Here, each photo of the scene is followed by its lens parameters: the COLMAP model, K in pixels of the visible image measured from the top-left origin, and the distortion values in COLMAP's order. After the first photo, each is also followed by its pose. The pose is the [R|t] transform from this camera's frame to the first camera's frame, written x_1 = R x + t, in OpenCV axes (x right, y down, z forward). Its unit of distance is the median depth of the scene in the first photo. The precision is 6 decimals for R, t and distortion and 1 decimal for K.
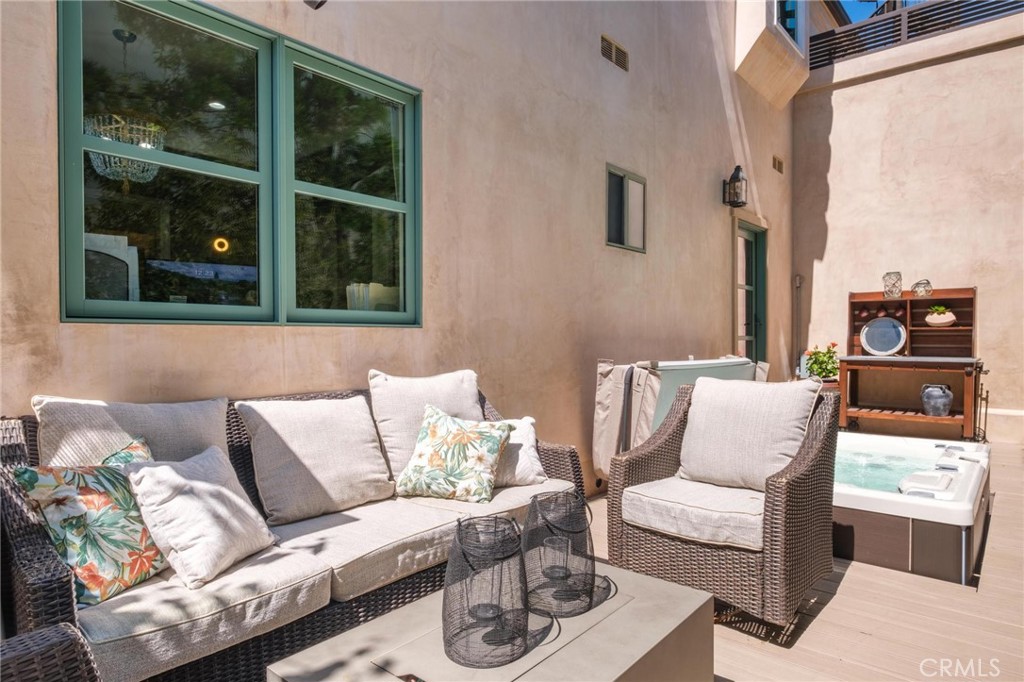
lens RADIAL K [[599.9, 0, 512.6], [0, 599.9, 344.2], [0, 0, 1]] dist [-0.000274, -0.000138]
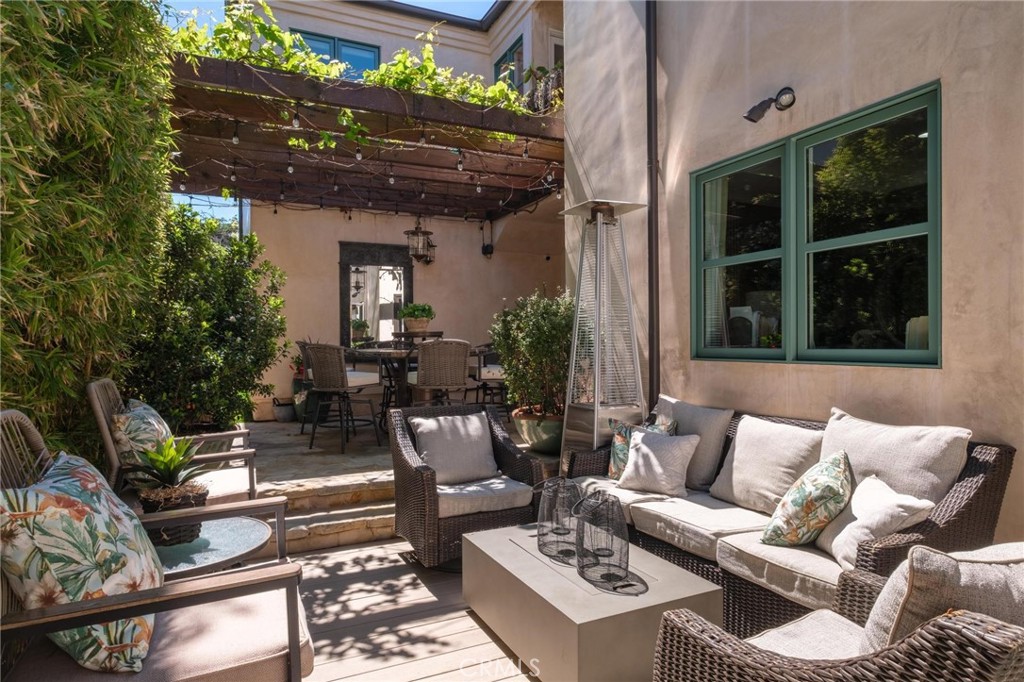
lens RADIAL K [[601.0, 0, 512.0], [0, 601.0, 341.0], [0, 0, 1]] dist [0.002545, 0.000698]
pose [[-0.406089, 0.004654, -0.913822, 0.816378], [0.000582, 0.999988, 0.004834, -0.067716], [0.913833, 0.001431, -0.406087, 0.779096]]
